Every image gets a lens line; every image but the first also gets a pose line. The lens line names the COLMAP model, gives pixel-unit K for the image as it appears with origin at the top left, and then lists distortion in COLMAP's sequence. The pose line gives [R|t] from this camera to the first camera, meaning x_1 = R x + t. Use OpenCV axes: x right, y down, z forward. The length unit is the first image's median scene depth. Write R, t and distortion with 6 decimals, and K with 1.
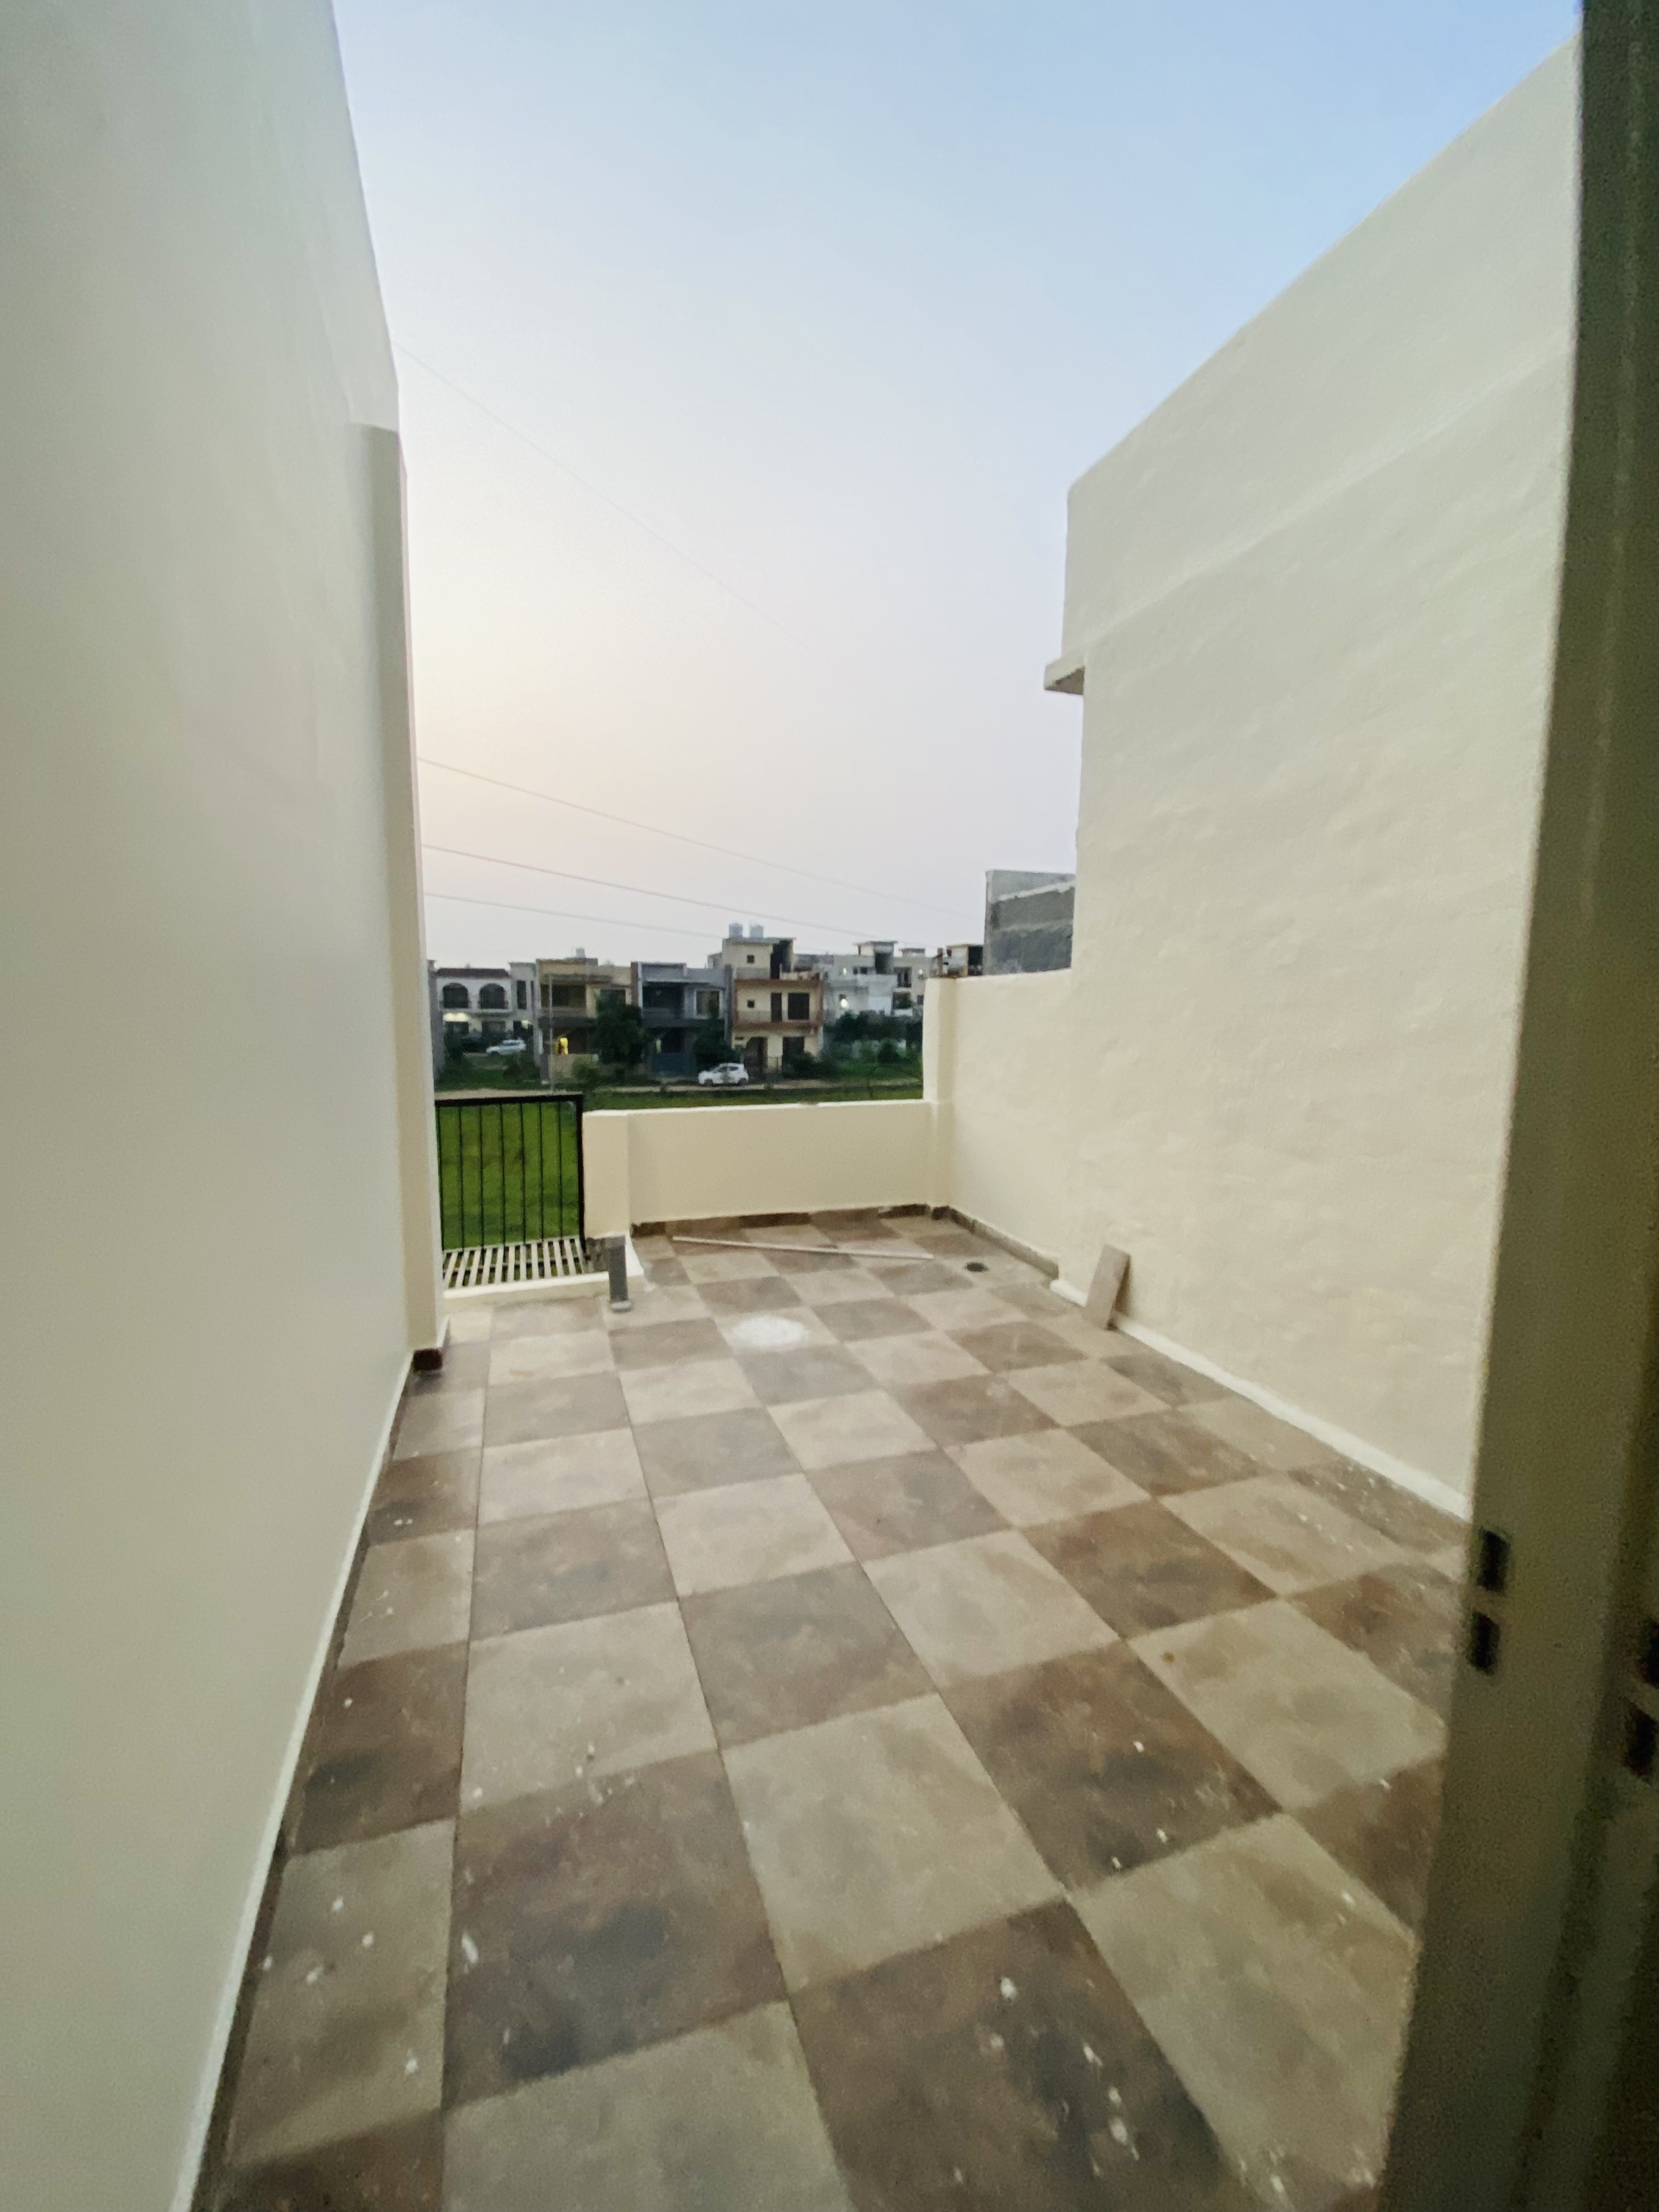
lens RADIAL K [[901.1, 0, 823.6], [0, 901.1, 1098.5], [0, 0, 1]] dist [-0.012277, -0.001186]
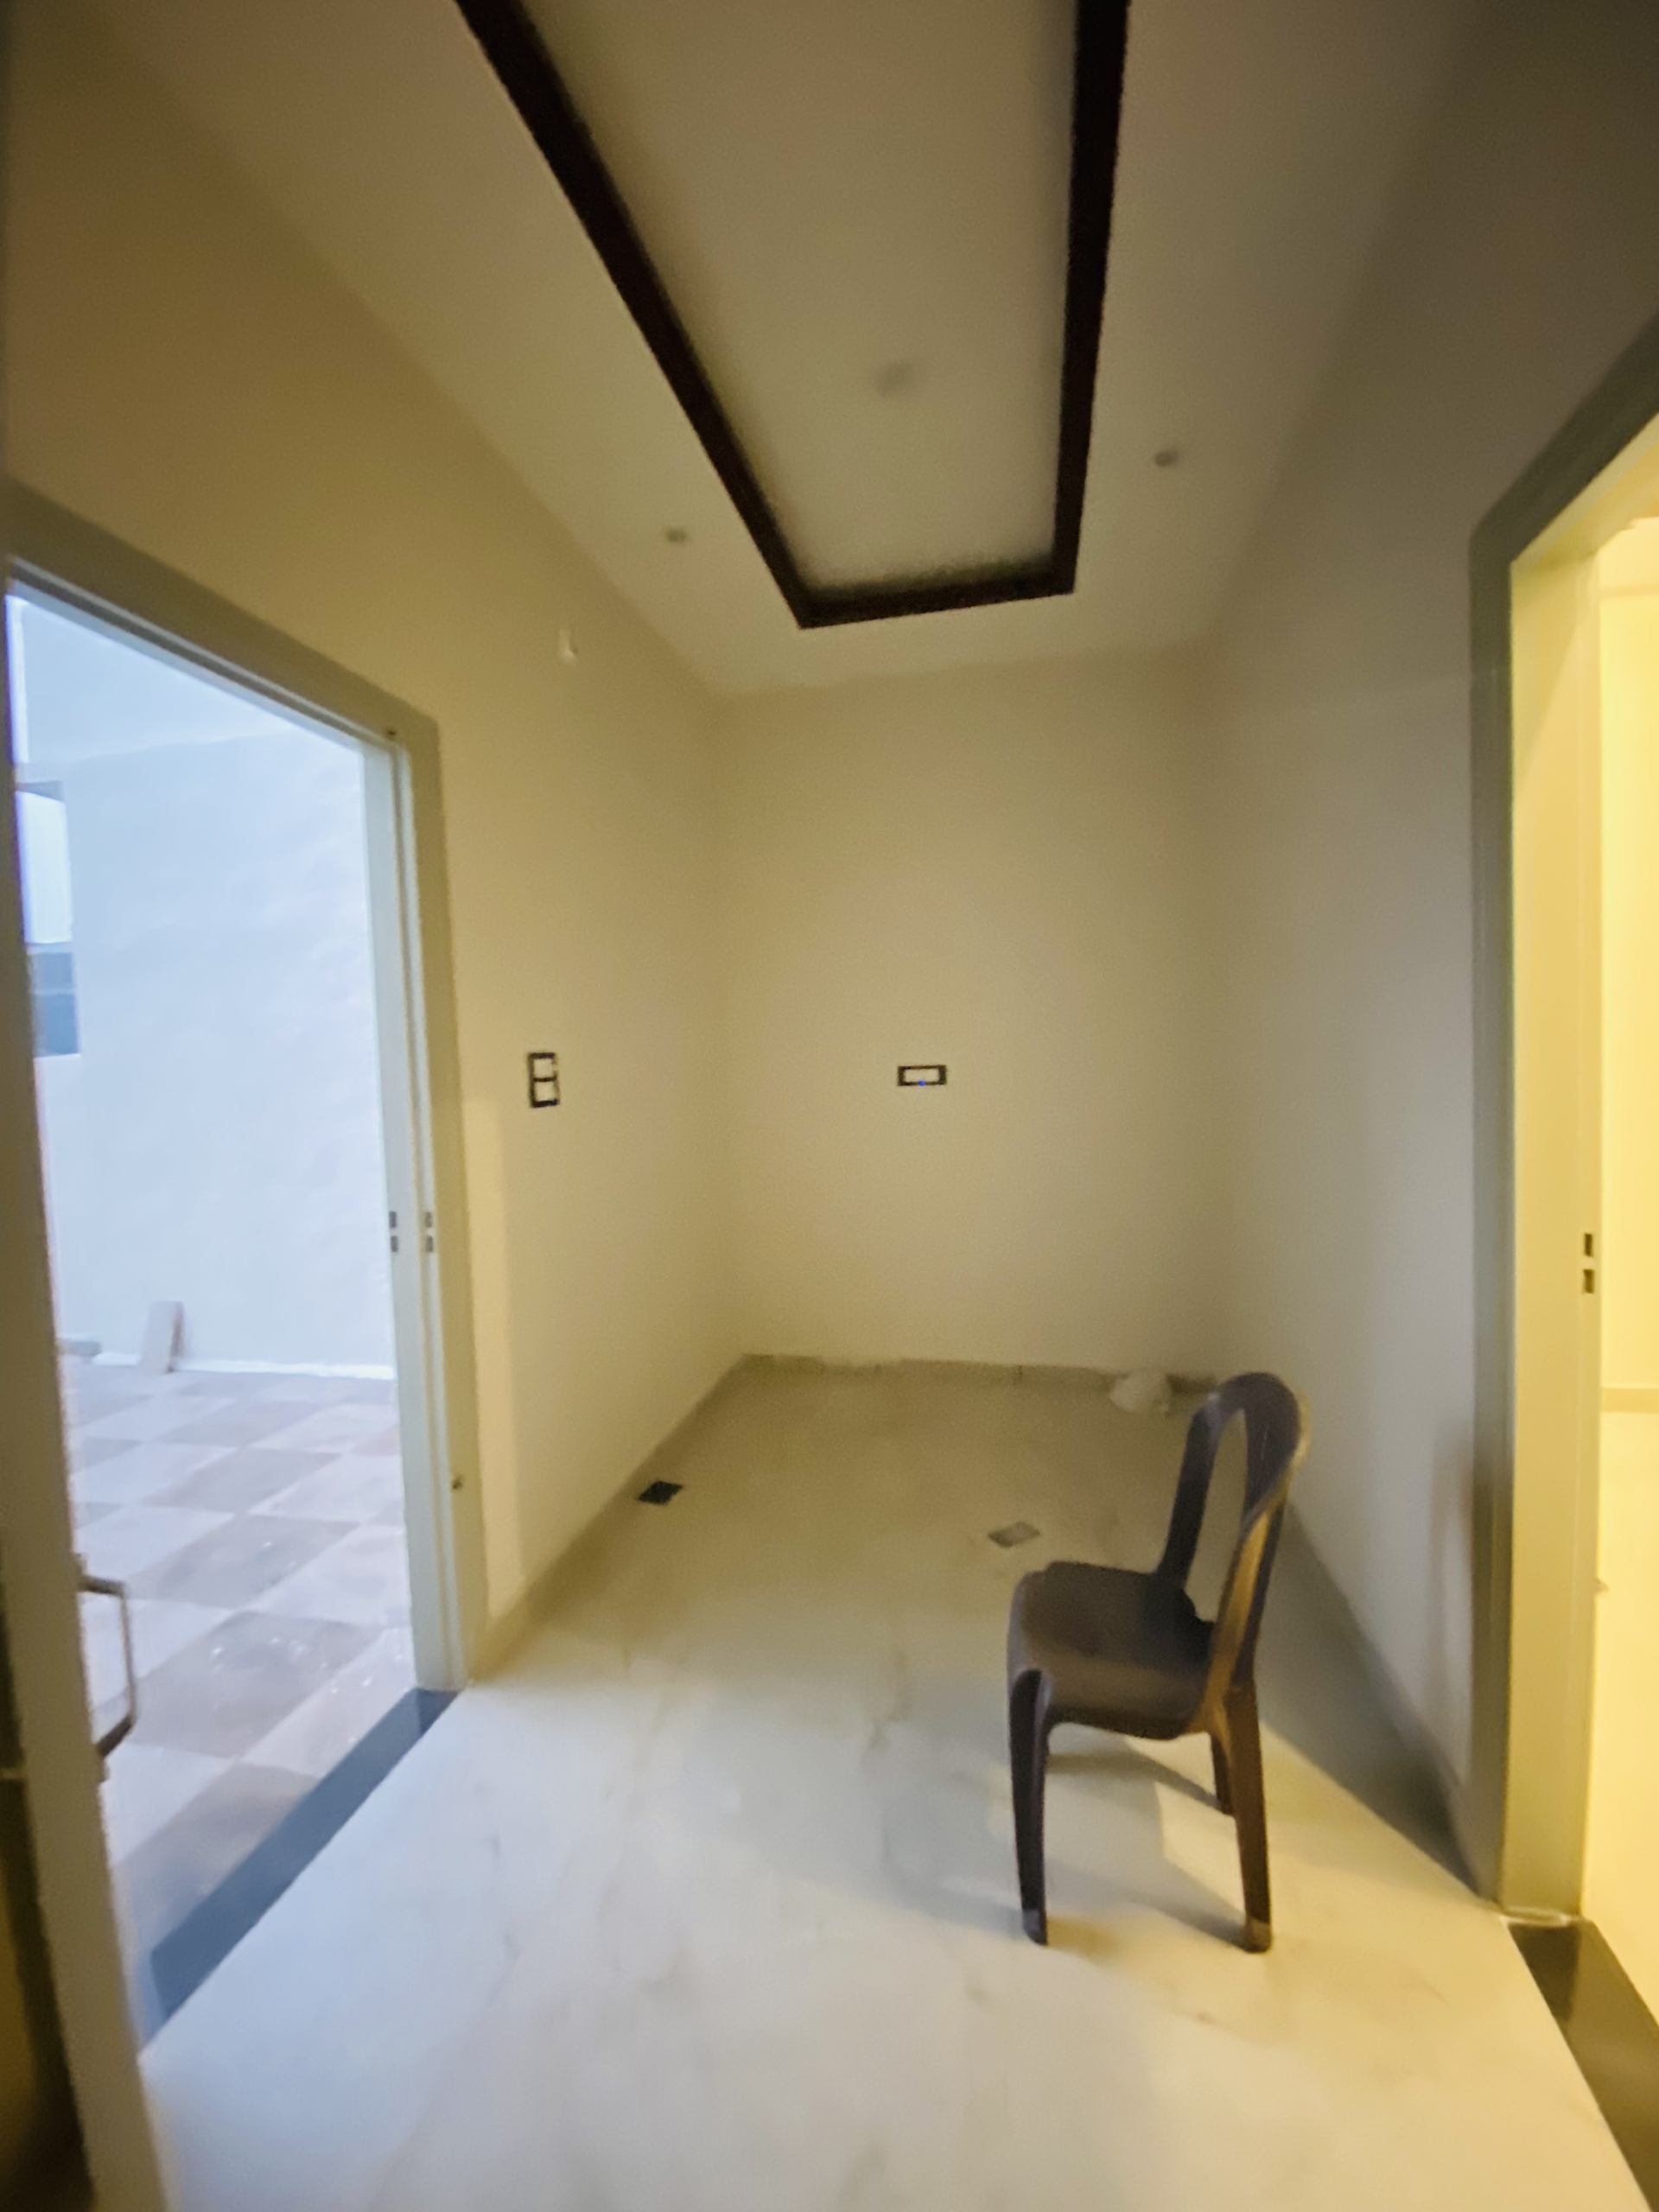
lens RADIAL K [[901.1, 0, 819.7], [0, 901.1, 1112.4], [0, 0, 1]] dist [-0.012277, -0.001186]
pose [[0.526316, -0.065858, 0.847735, -0.232200], [0.137722, 0.990434, -0.008561, 0.069586], [-0.839061, 0.121258, 0.530351, -0.408189]]
